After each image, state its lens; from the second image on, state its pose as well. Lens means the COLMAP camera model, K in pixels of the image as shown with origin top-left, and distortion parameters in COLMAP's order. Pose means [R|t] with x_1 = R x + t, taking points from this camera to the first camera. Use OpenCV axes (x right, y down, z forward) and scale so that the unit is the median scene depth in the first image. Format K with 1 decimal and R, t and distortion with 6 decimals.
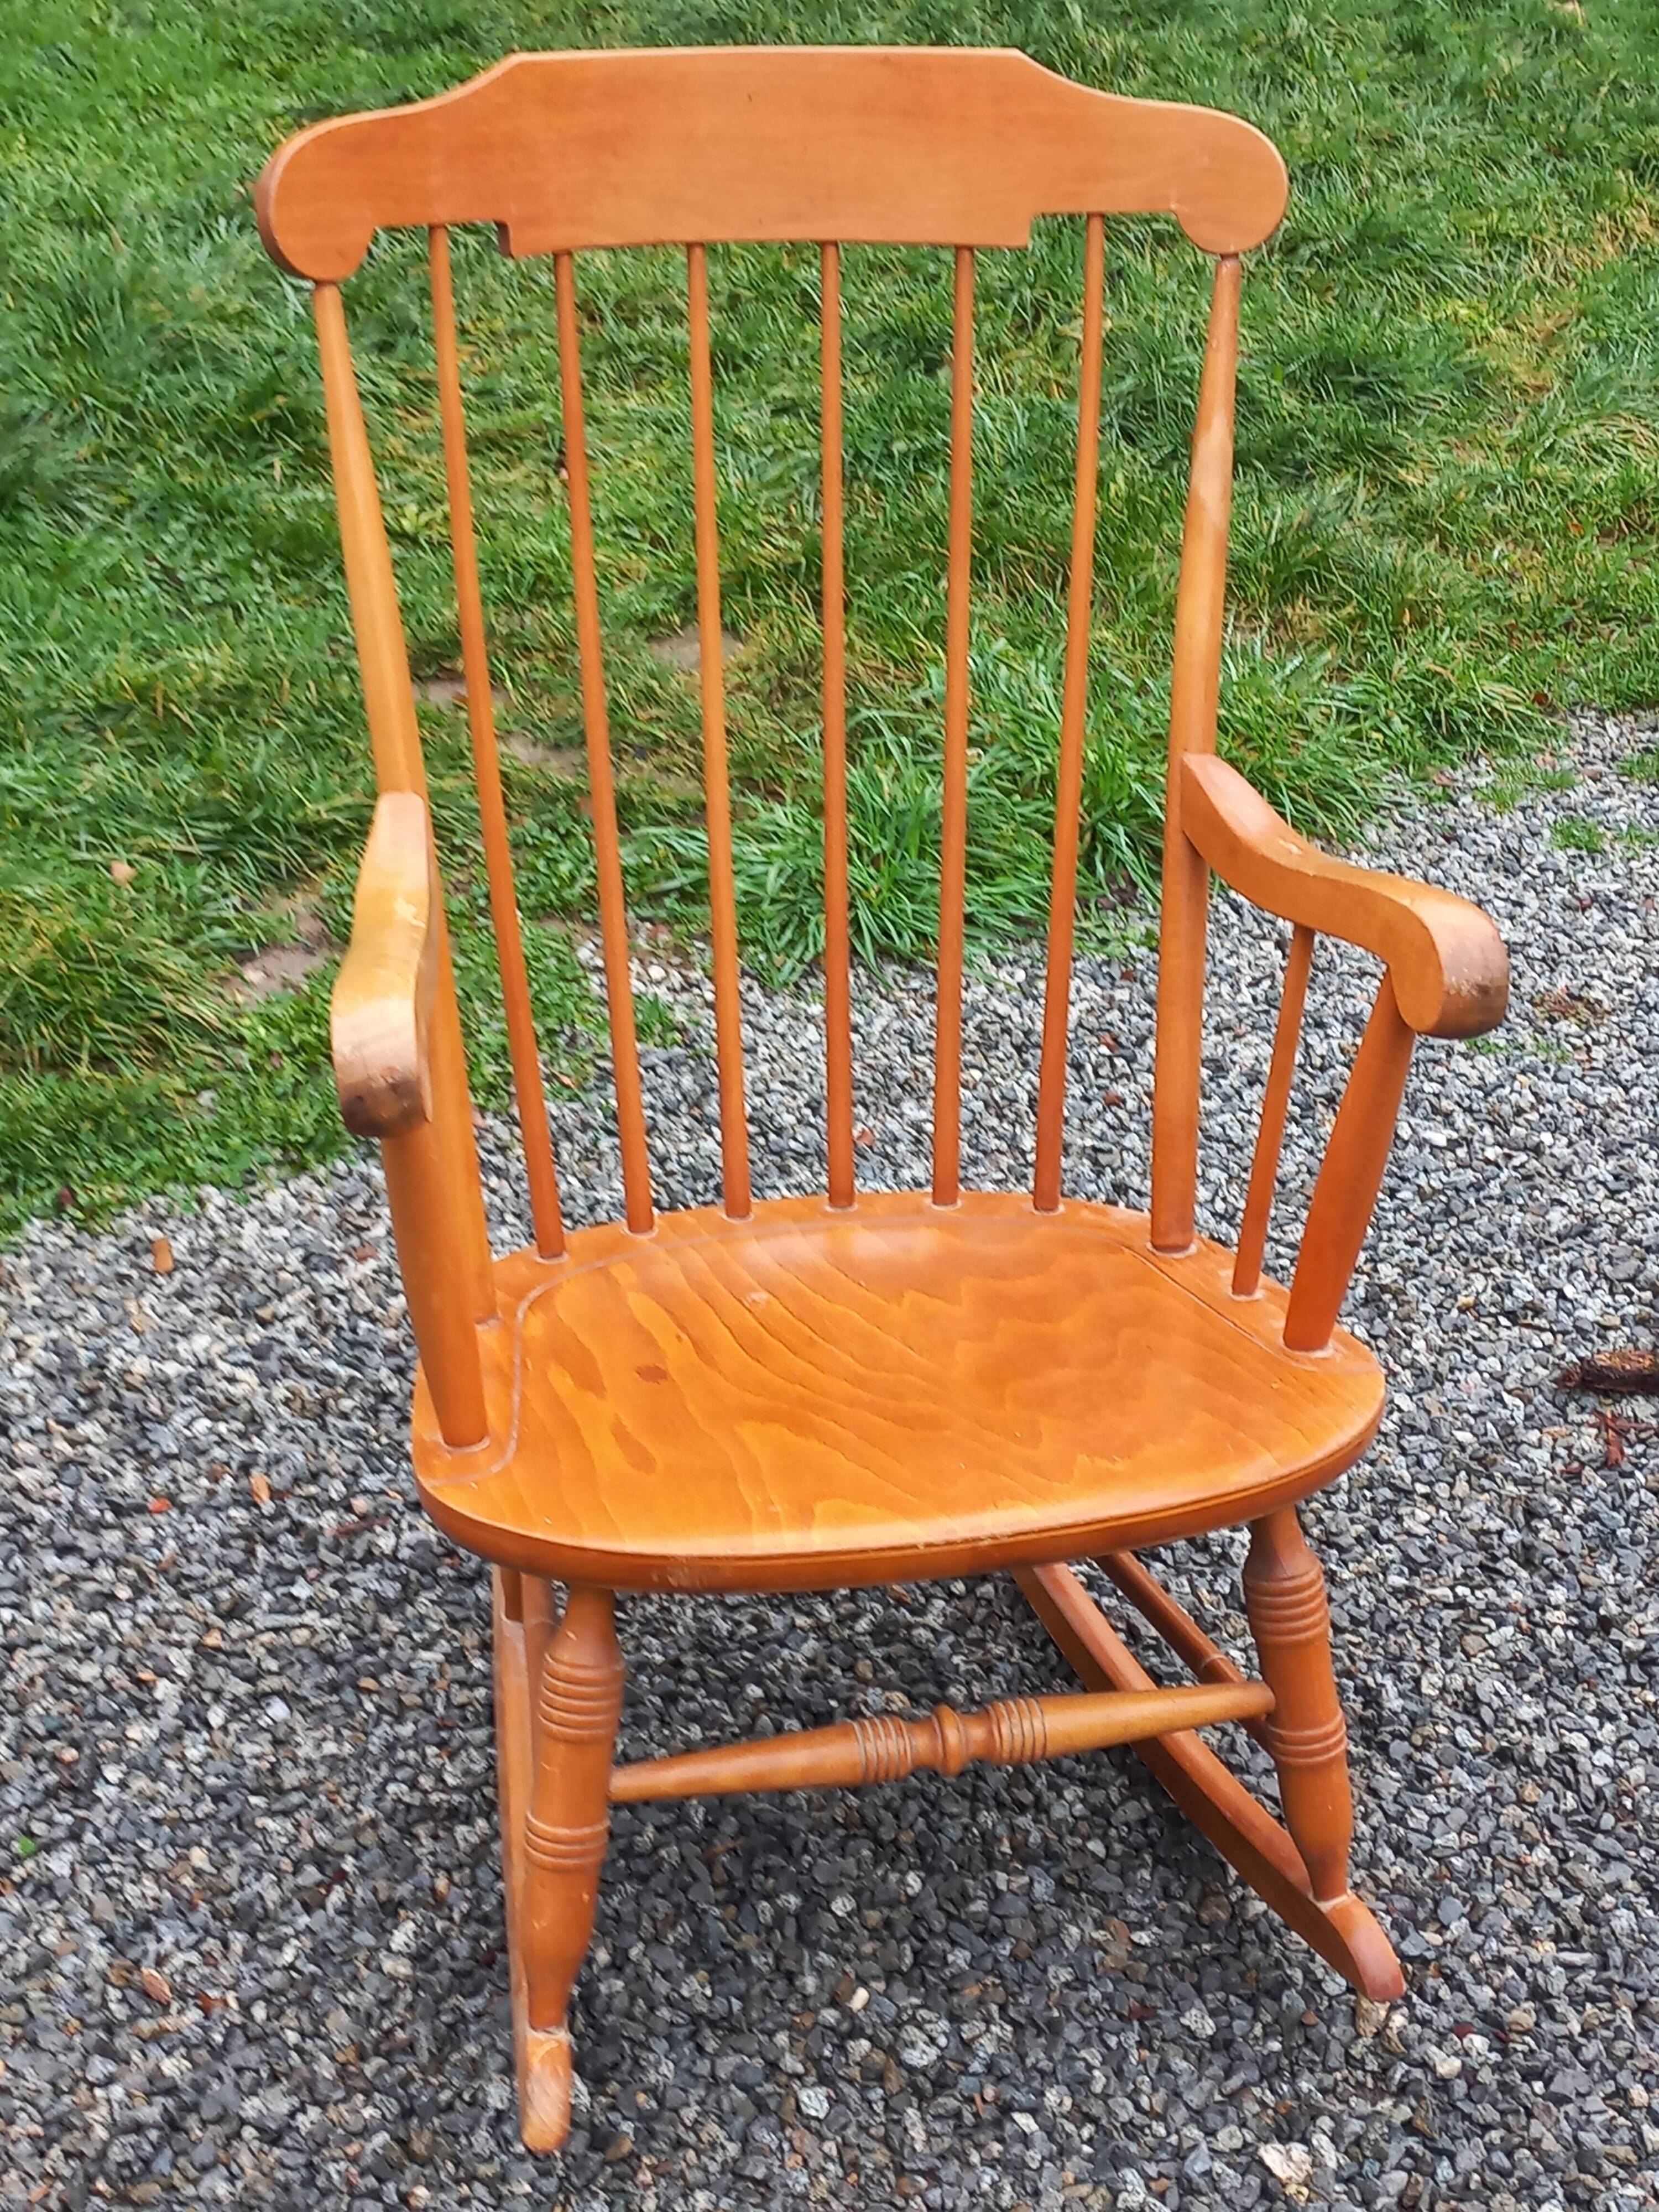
lens RADIAL K [[3126.1, 0, 813.0], [0, 3126.1, 1105.5], [0, 0, 1]] dist [0.082598, 0.000000]
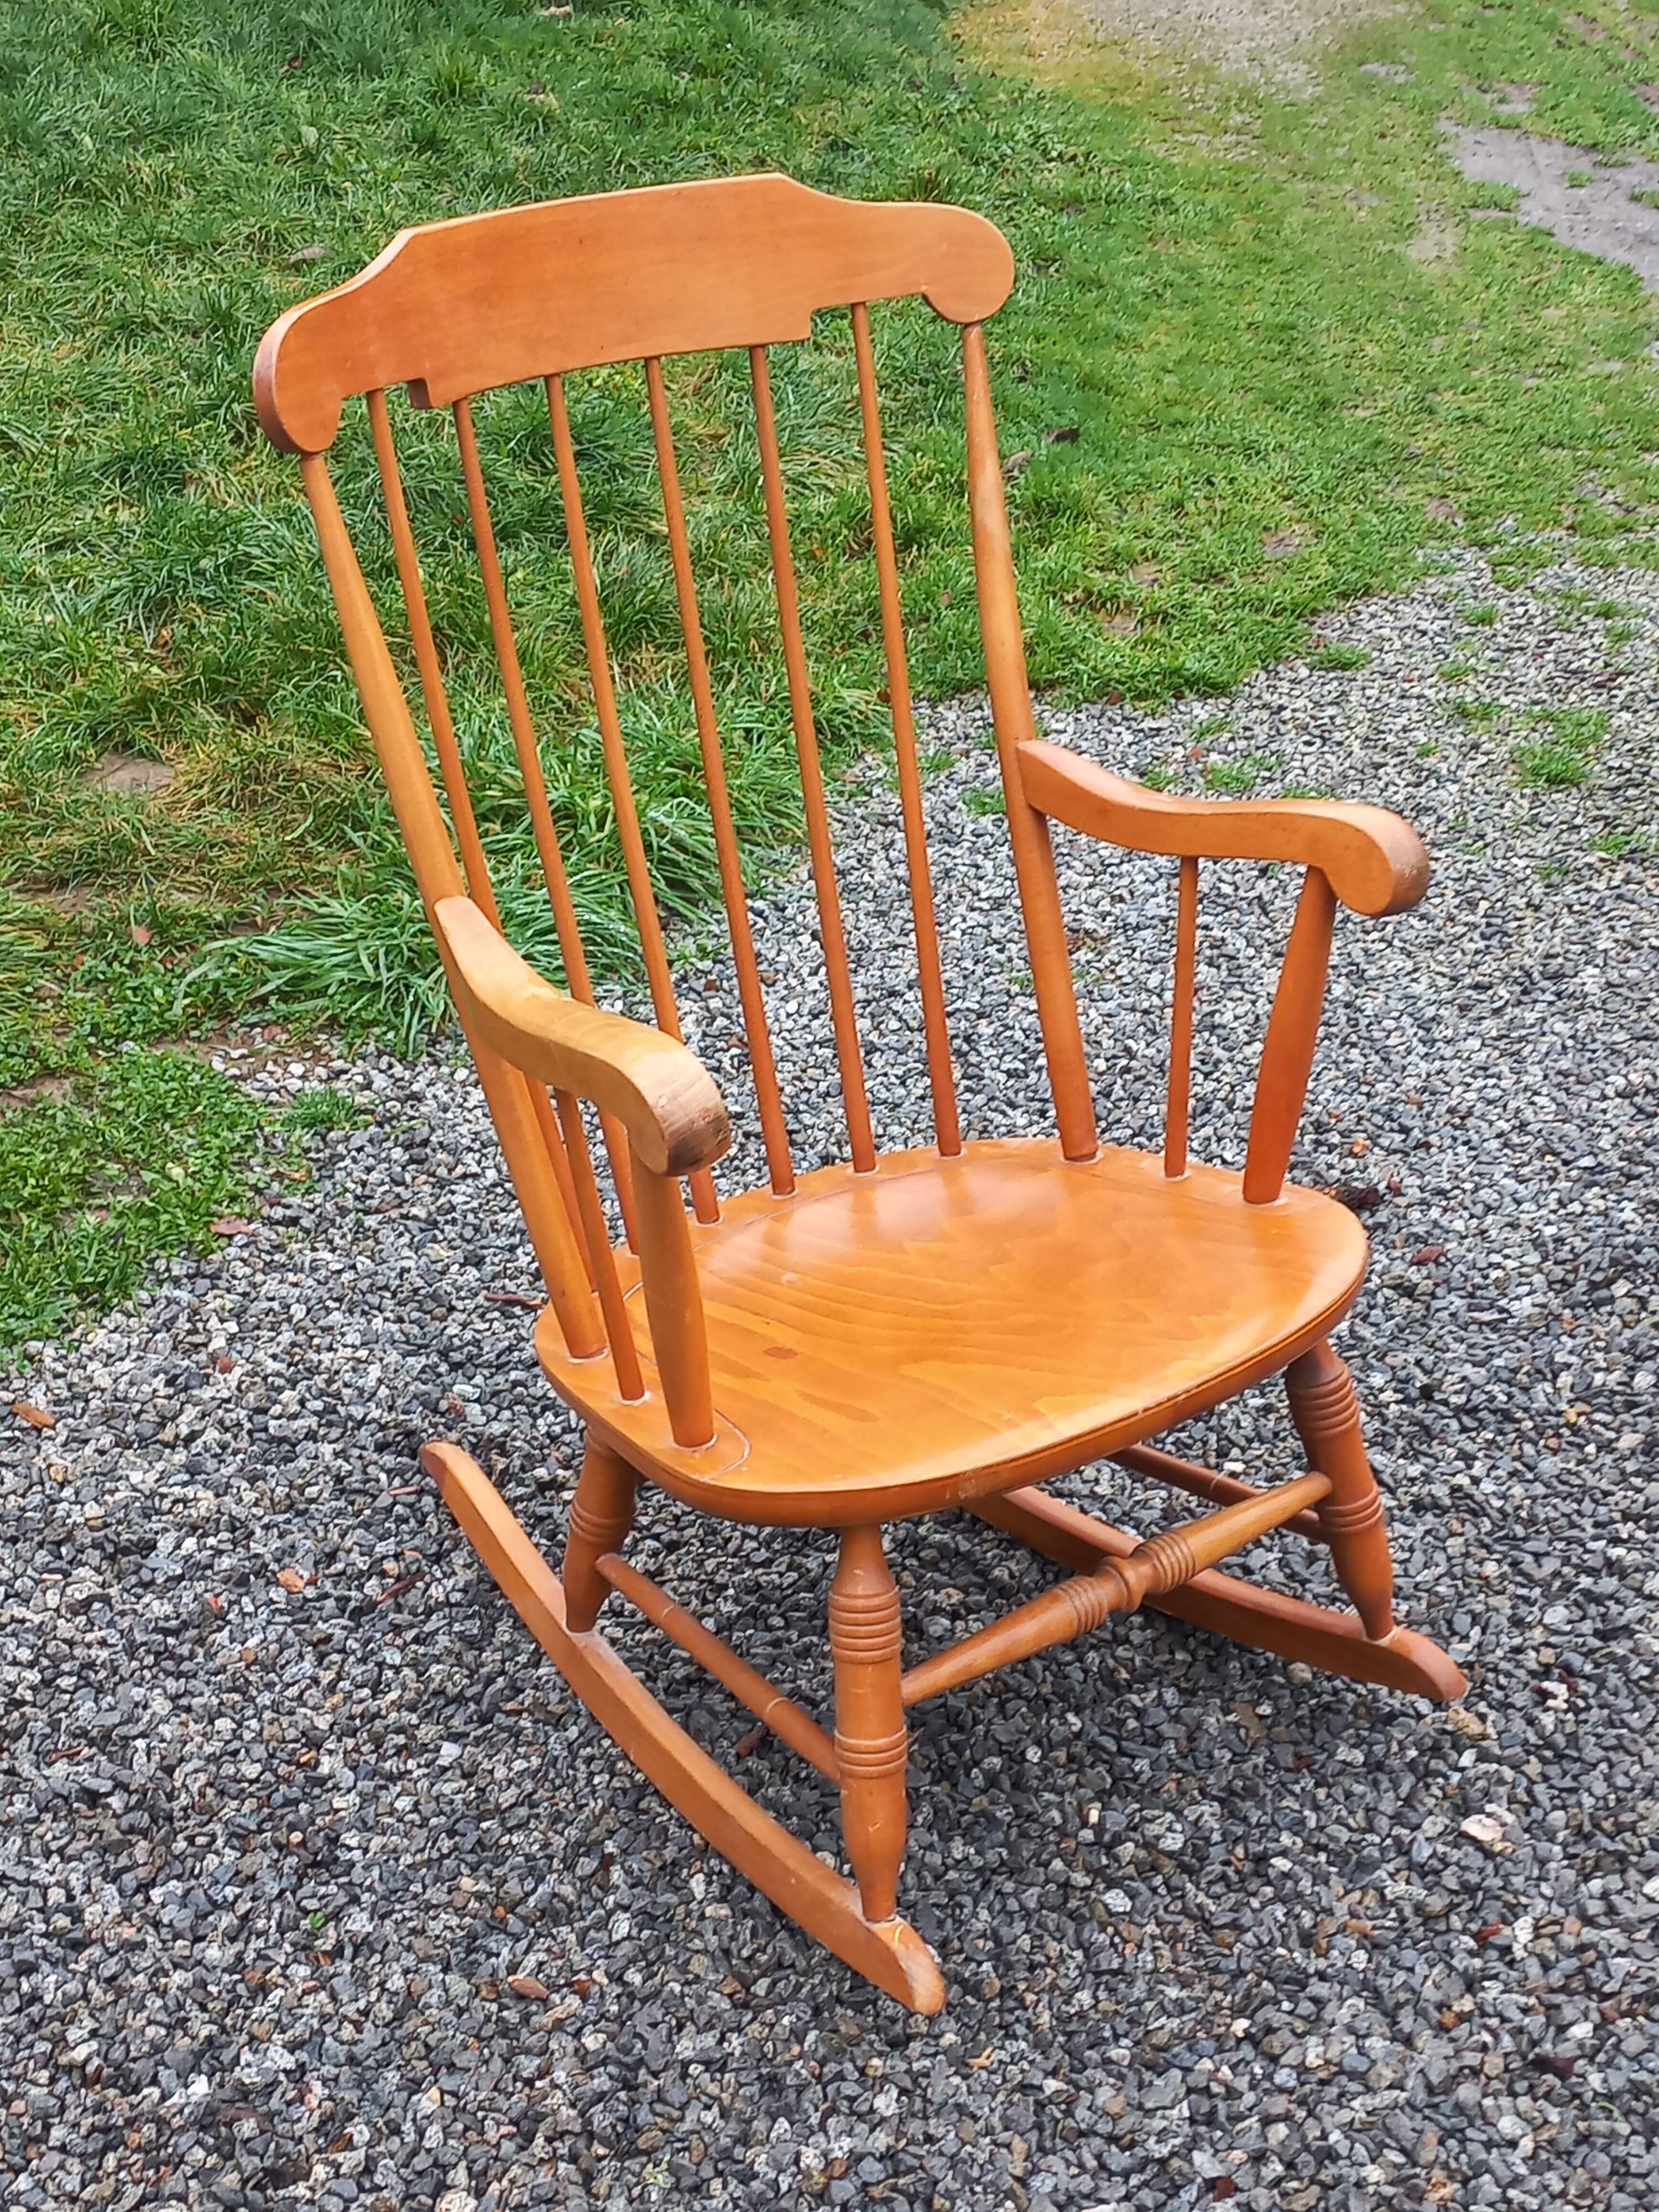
lens RADIAL K [[3126.1, 0, 817.4], [0, 3126.1, 1078.8], [0, 0, 1]] dist [0.082598, 0.000000]
pose [[0.914044, -0.202117, 0.351672, -0.307145], [0.213837, 0.976853, 0.005637, -0.009174], [-0.344671, 0.070048, 0.936106, -0.054241]]
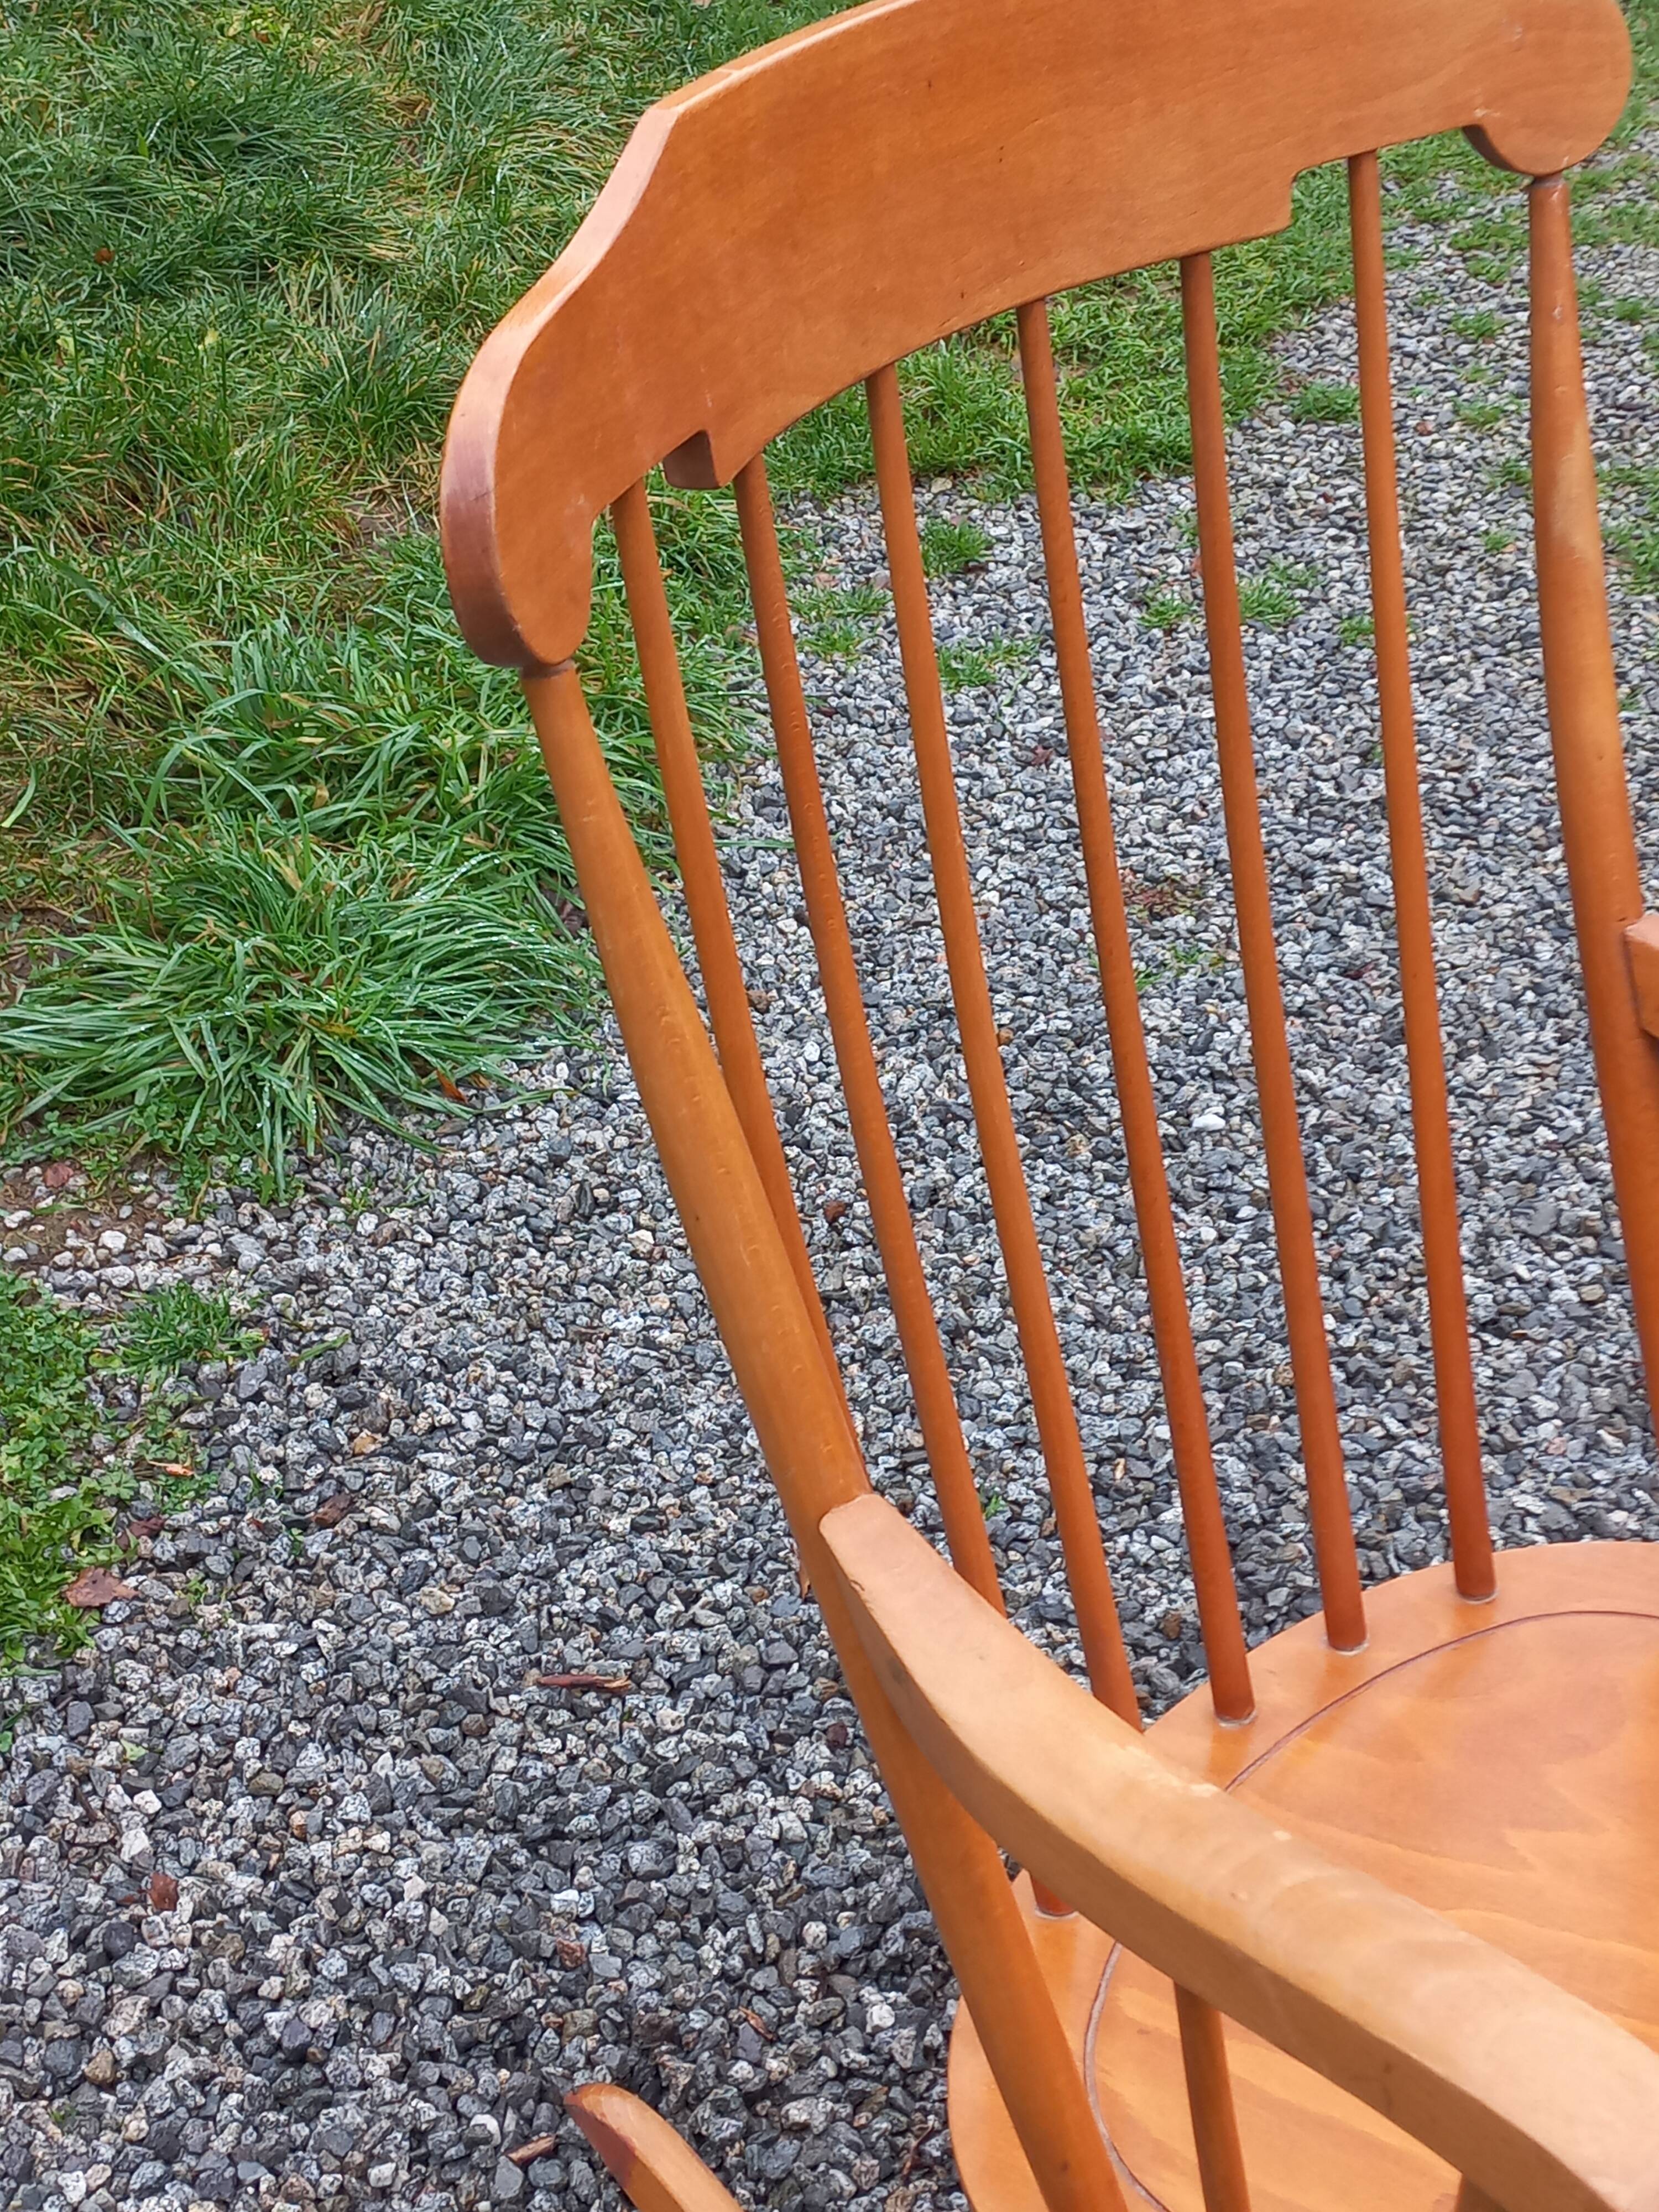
lens RADIAL K [[3126.1, 0, 843.0], [0, 3126.1, 1113.2], [0, 0, 1]] dist [0.082598, 0.000000]
pose [[0.824234, -0.336115, 0.455704, -0.265279], [0.278430, 0.941333, 0.190704, -0.184981], [-0.493067, -0.030302, 0.869463, 0.368067]]
